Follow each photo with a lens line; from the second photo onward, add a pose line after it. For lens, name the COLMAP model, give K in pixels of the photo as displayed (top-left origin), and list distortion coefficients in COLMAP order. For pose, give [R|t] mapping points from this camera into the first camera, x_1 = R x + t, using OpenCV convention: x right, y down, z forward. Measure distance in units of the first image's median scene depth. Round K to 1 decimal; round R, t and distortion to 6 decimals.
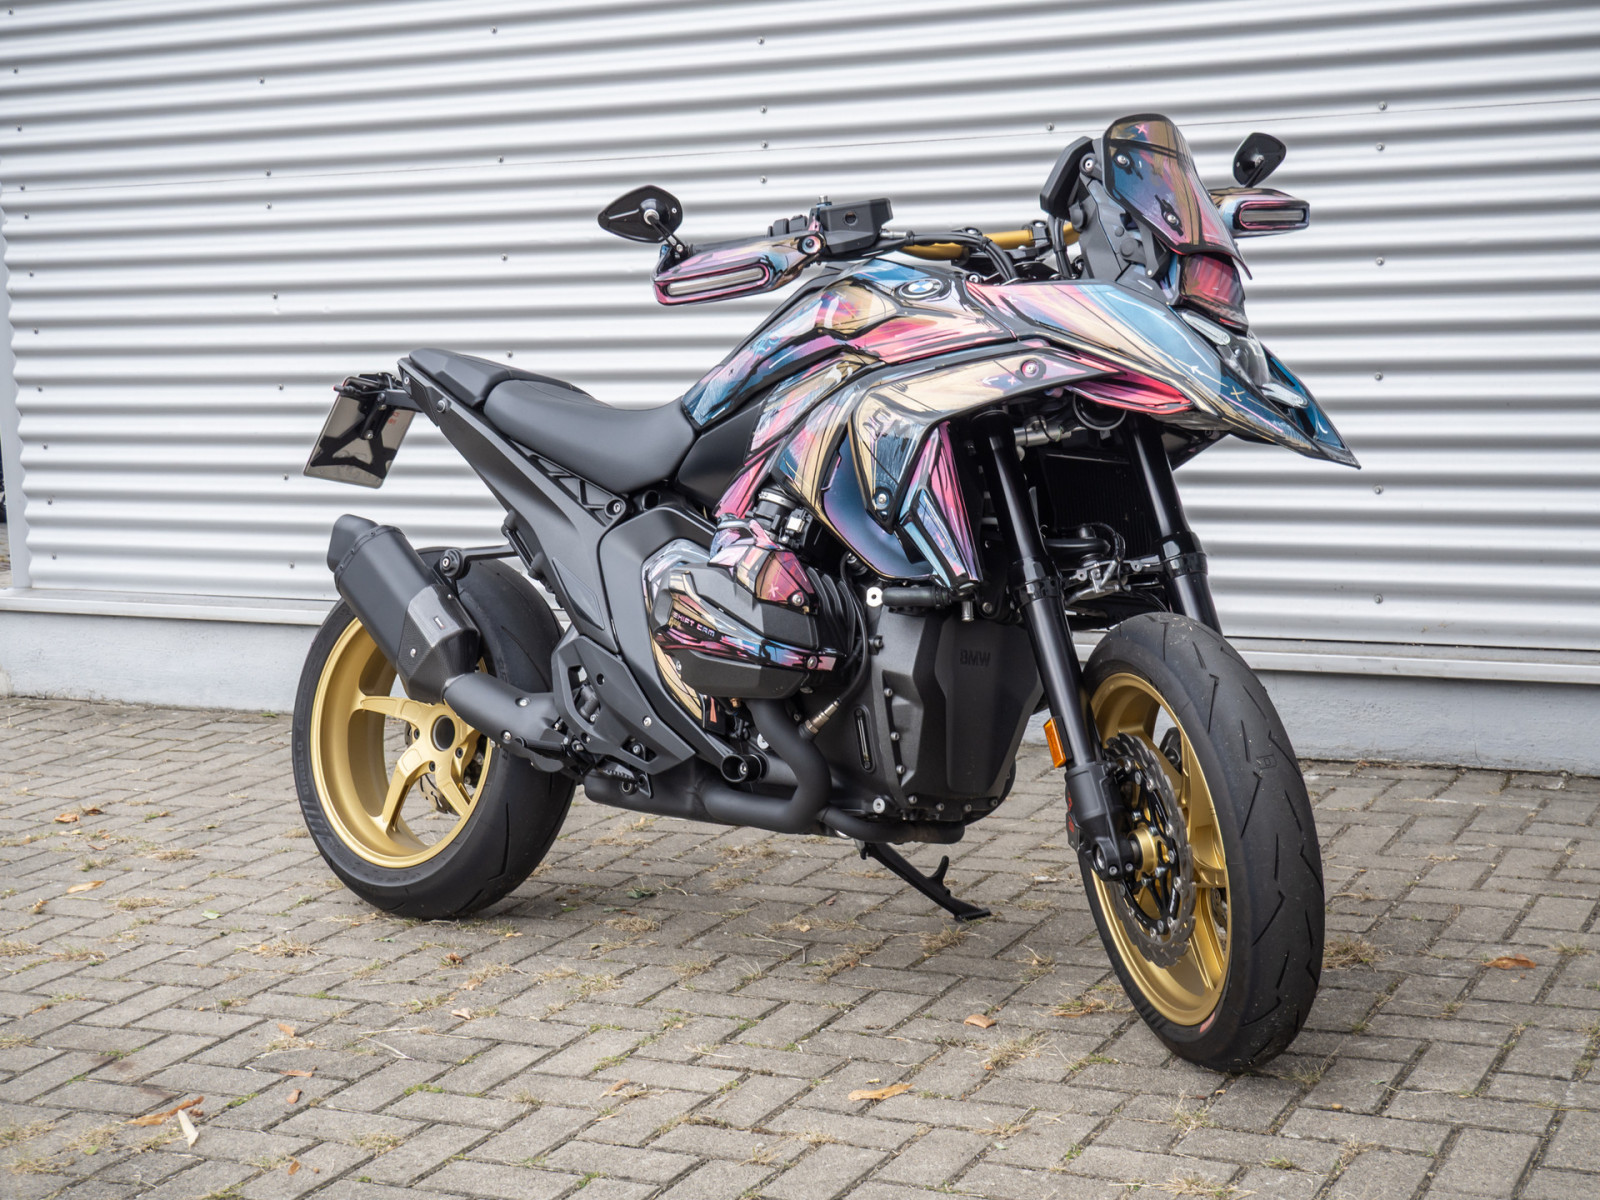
lens RADIAL K [[2358.8, 0, 799.8], [0, 2358.8, 641.4], [0, 0, 1]] dist [0.017711, 0.058273]
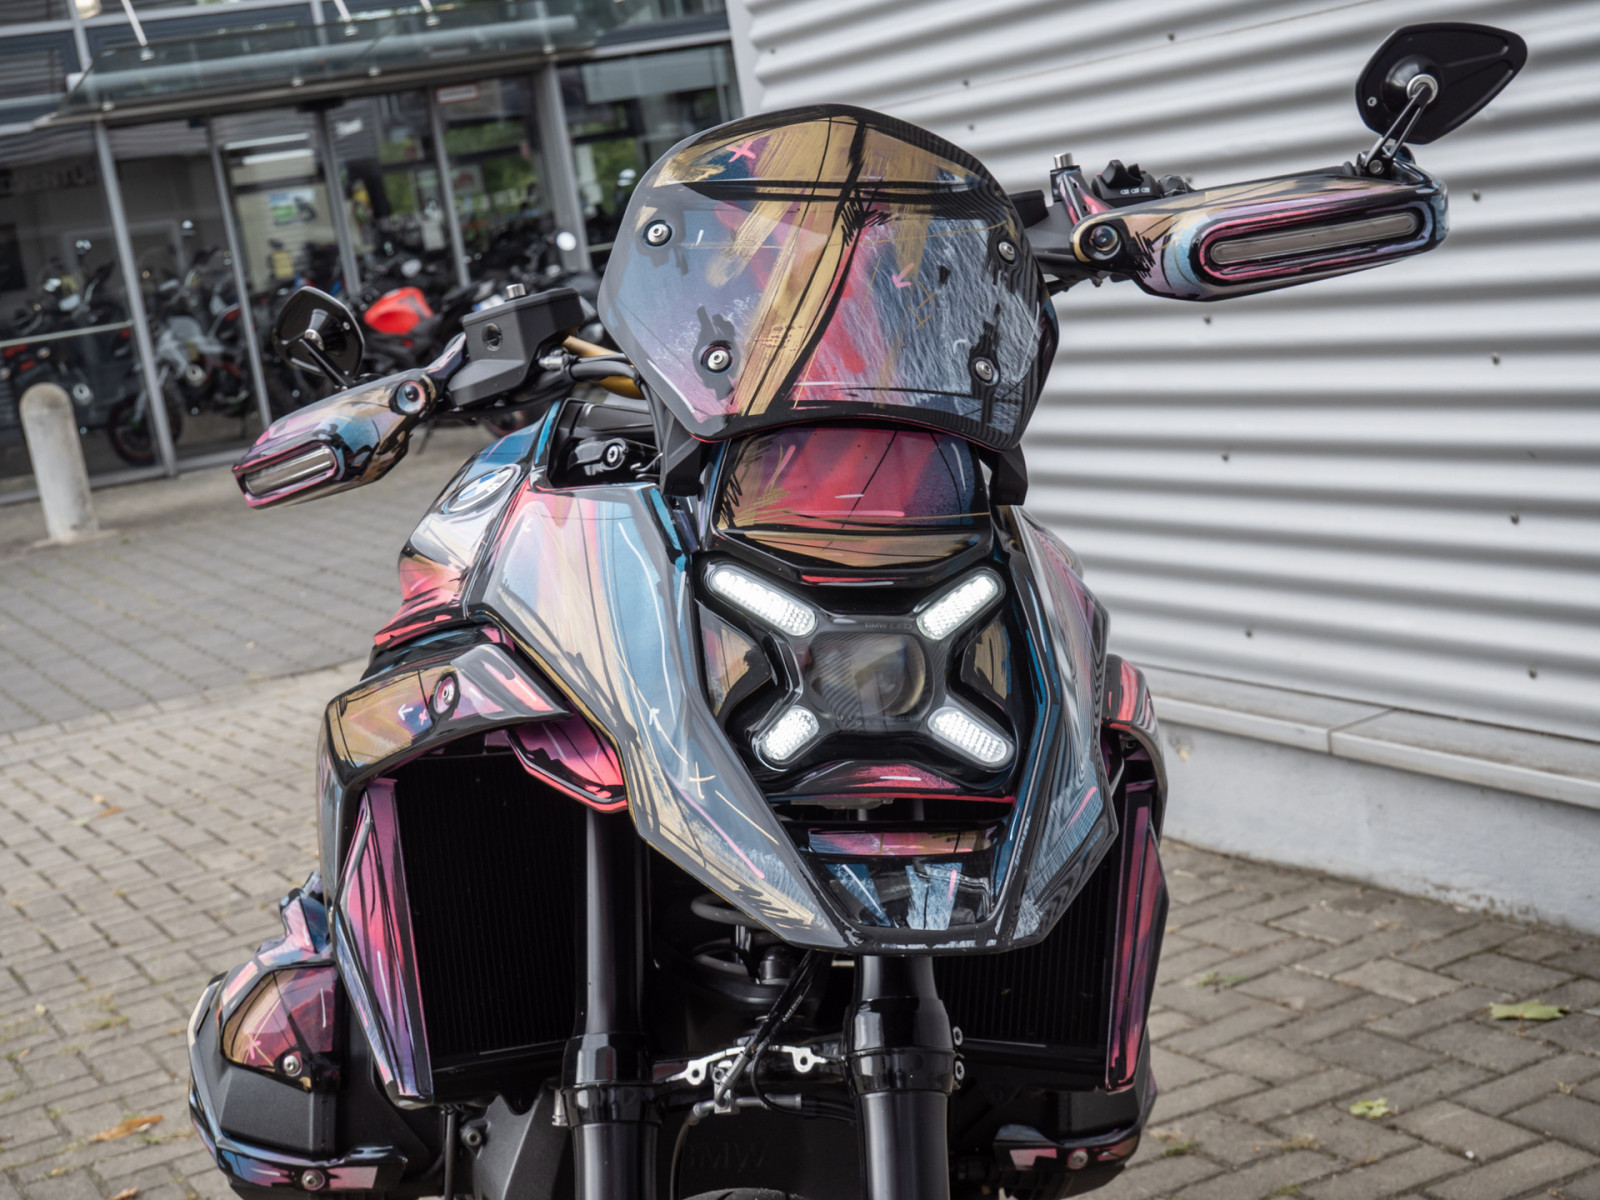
lens RADIAL K [[2631.3, 0, 800.0], [0, 2631.3, 600.0], [0, 0, 1]] dist [-0.021384, -0.053539]
pose [[0.776539, 0.000271, -0.630069, 0.472115], [0.042792, 0.997668, 0.053169, -0.151541], [0.628615, -0.068249, 0.774717, 0.583720]]
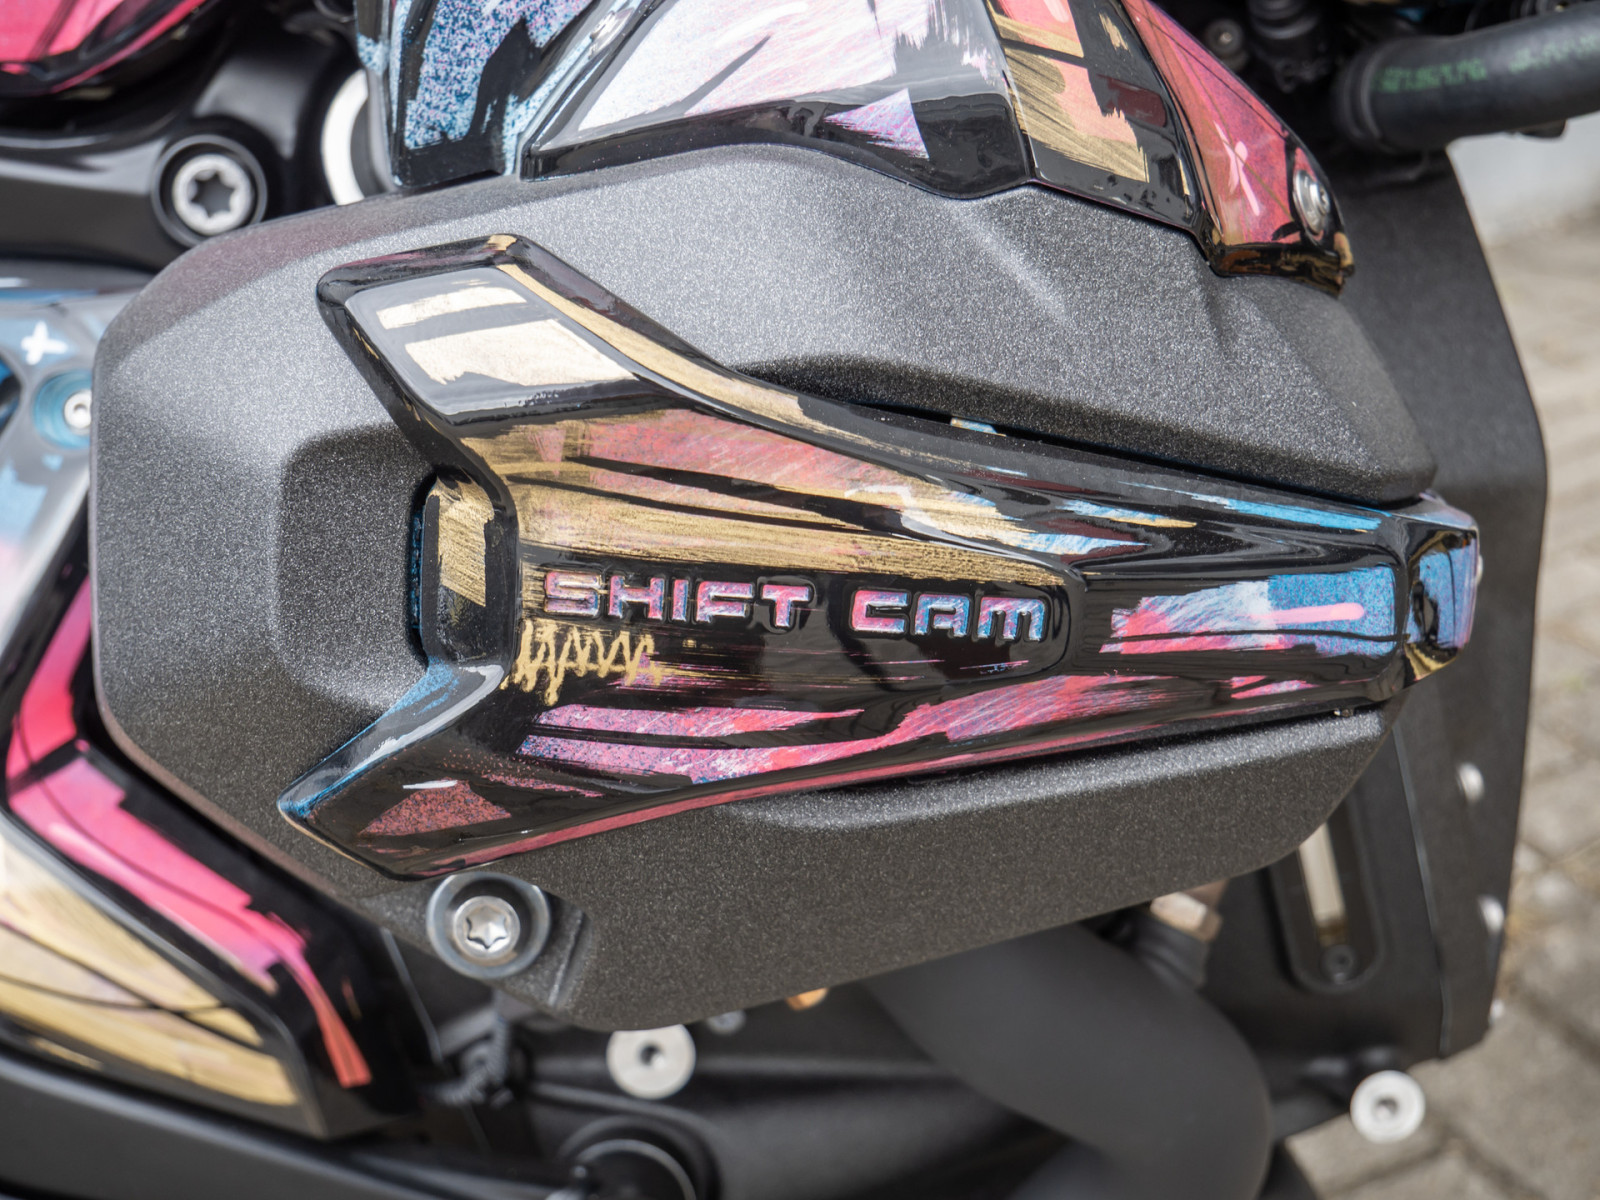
lens RADIAL K [[2315.9, 0, 800.0], [0, 2315.9, 600.0], [0, 0, 1]] dist [-0.014074, -0.019580]
pose [[0.711033, -0.351193, 0.609177, -0.116834], [0.281925, 0.936044, 0.210569, -0.032735], [-0.644166, 0.022021, 0.764568, 0.885429]]
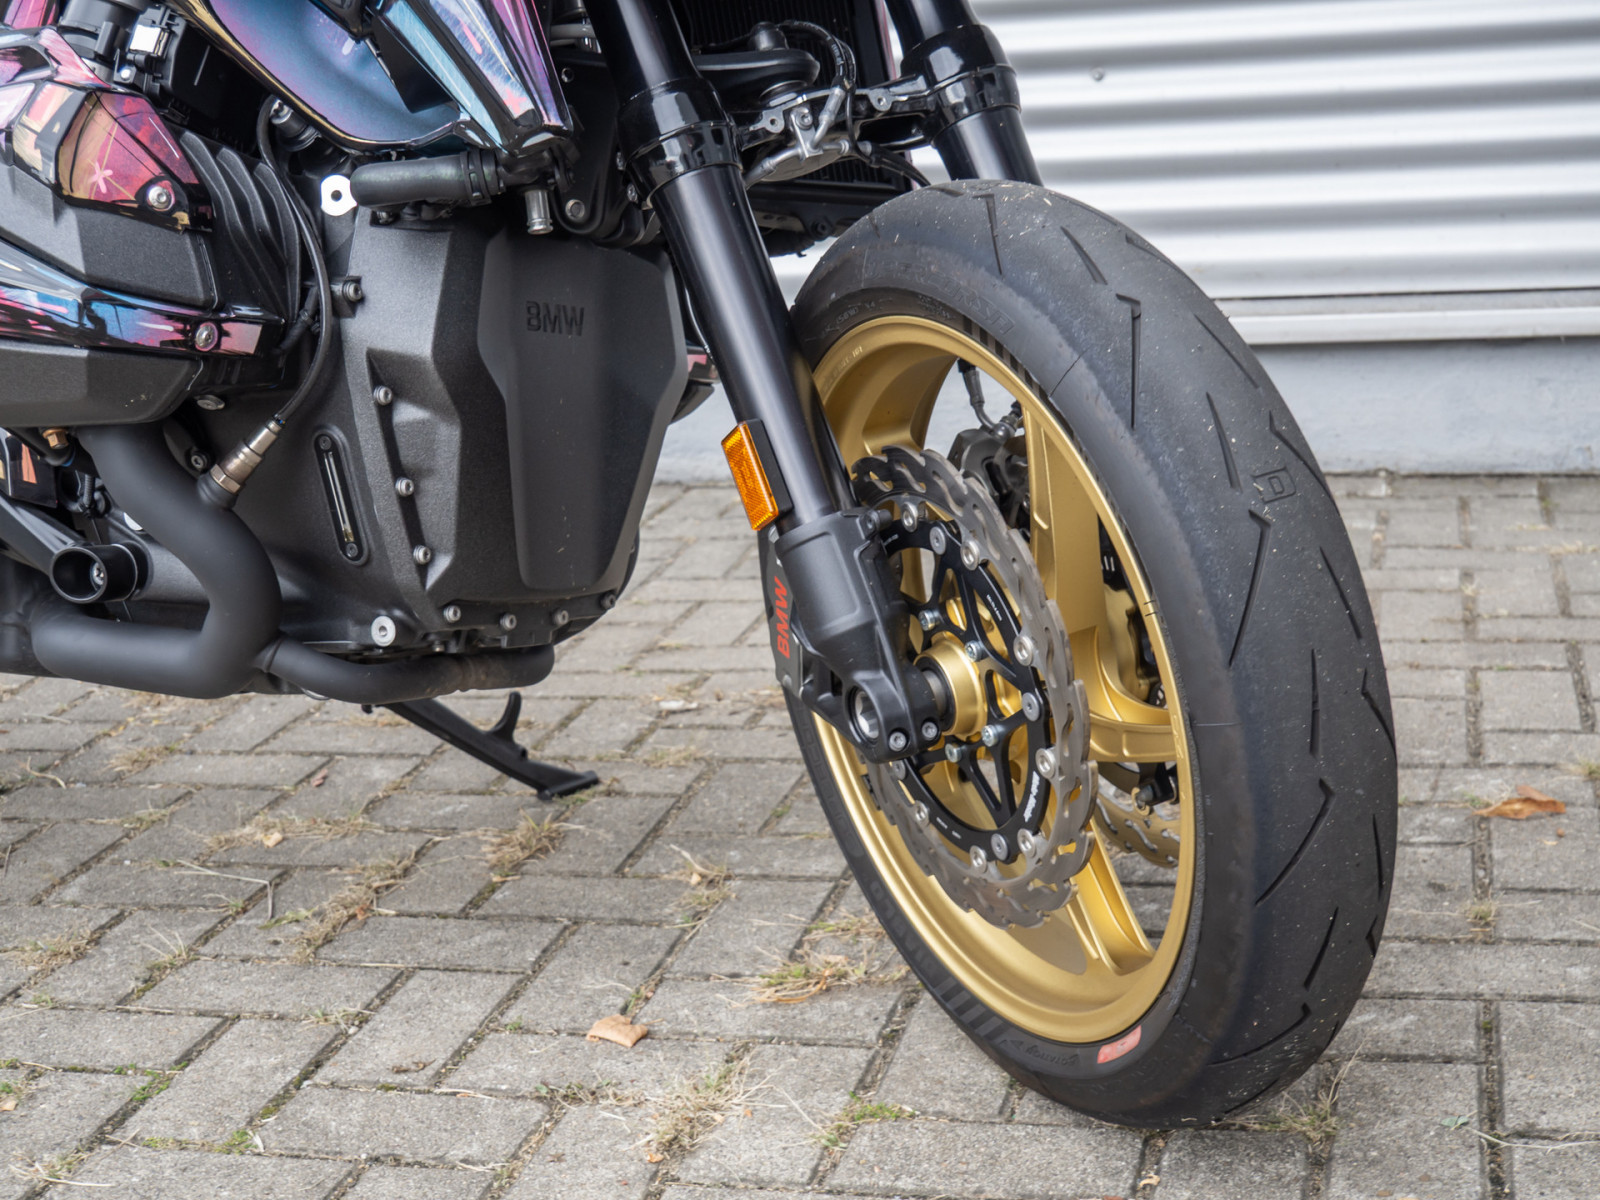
lens RADIAL K [[2358.8, 0, 799.8], [0, 2358.8, 641.4], [0, 0, 1]] dist [0.017711, 0.058273]
pose [[0.977328, -0.082487, 0.195000, 0.022641], [0.060590, 0.991433, 0.115711, 0.020756], [-0.202874, -0.101272, 0.973954, 0.513427]]
